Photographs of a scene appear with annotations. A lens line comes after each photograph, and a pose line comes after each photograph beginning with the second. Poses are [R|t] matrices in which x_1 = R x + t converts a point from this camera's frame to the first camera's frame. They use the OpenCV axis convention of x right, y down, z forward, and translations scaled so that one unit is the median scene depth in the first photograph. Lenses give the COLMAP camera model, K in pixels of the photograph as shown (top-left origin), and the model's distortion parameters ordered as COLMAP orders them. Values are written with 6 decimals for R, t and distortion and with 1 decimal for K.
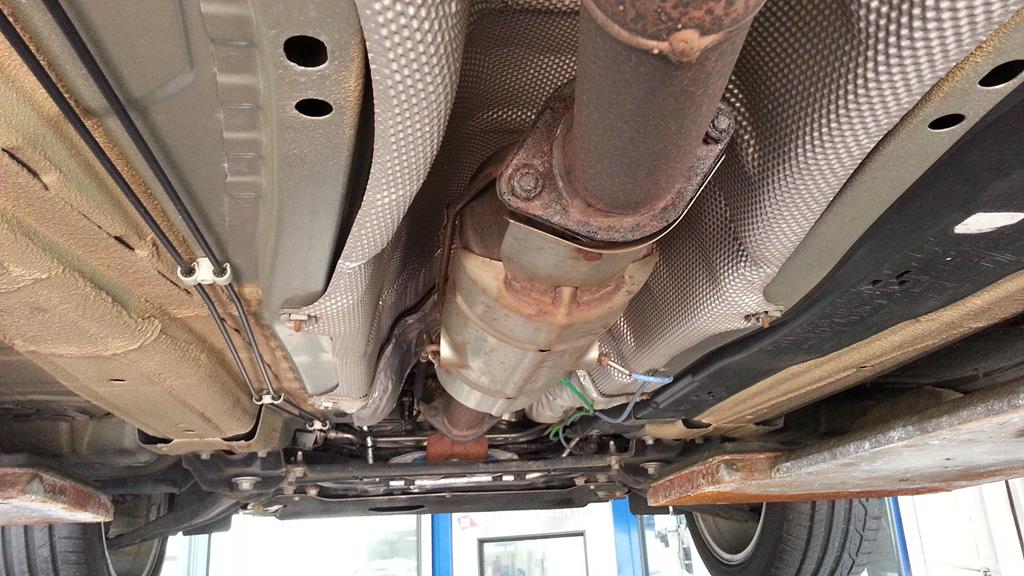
lens RADIAL K [[807.1, 0, 512.0], [0, 807.1, 288.0], [0, 0, 1]] dist [0.217969, -0.341159]
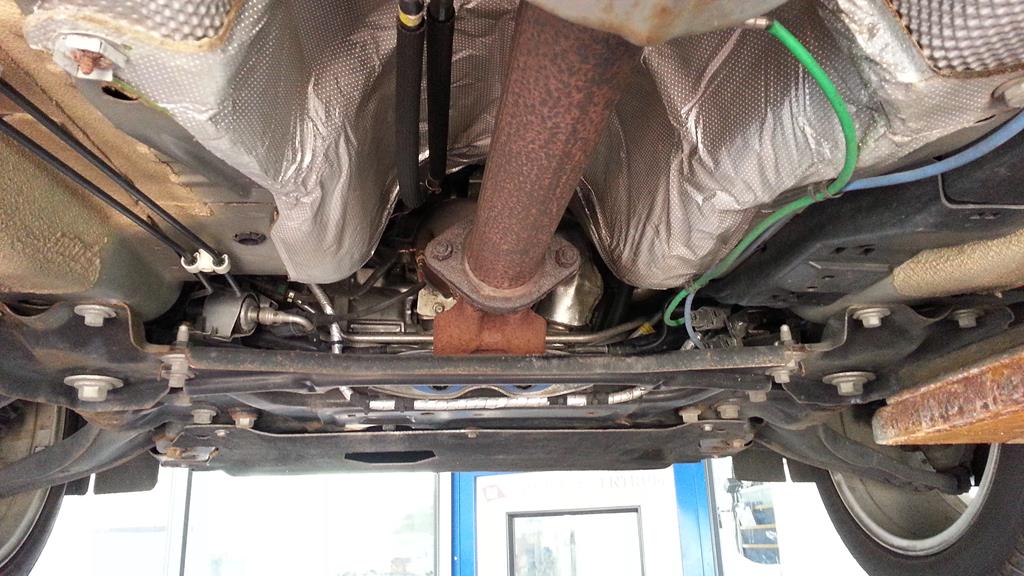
lens RADIAL K [[807.1, 0, 512.0], [0, 807.1, 288.0], [0, 0, 1]] dist [0.217969, -0.341159]
pose [[0.999478, 0.011734, -0.030099, -0.032574], [-0.011008, 0.999647, 0.024180, 0.135060], [0.030372, -0.023836, 0.999254, 0.414161]]
